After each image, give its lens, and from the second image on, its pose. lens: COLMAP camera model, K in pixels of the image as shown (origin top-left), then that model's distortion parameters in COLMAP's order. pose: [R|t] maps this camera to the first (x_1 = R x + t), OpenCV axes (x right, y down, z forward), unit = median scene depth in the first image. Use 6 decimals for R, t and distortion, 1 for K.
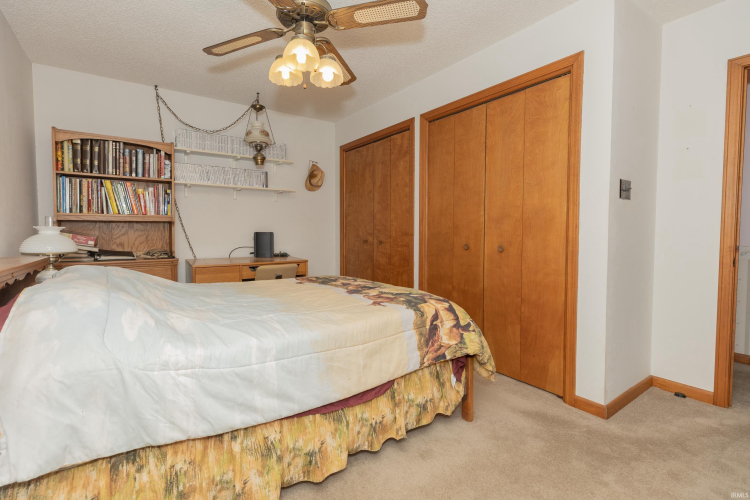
lens RADIAL K [[332.6, 0, 365.3], [0, 332.6, 248.0], [0, 0, 1]] dist [0.000666, 0.000335]
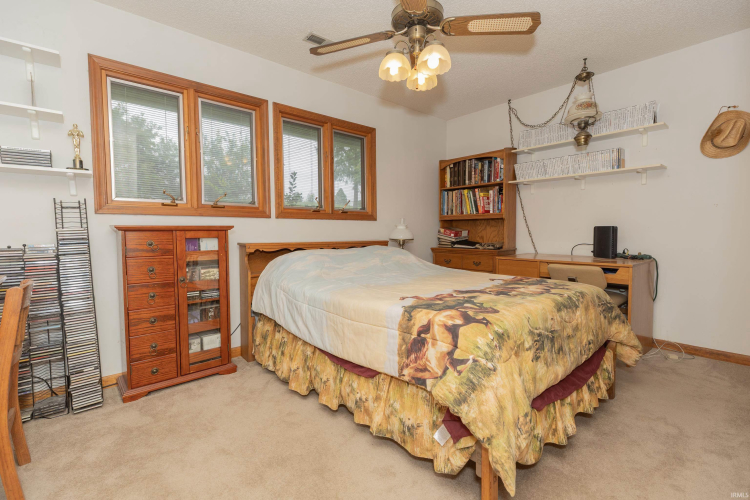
lens RADIAL K [[332.6, 0, 365.3], [0, 332.6, 248.0], [0, 0, 1]] dist [0.000666, 0.000335]
pose [[0.142823, 0.048753, -0.988547, 0.543693], [-0.045173, 0.998066, 0.042695, -0.004380], [0.988717, 0.038558, 0.144750, 0.425501]]
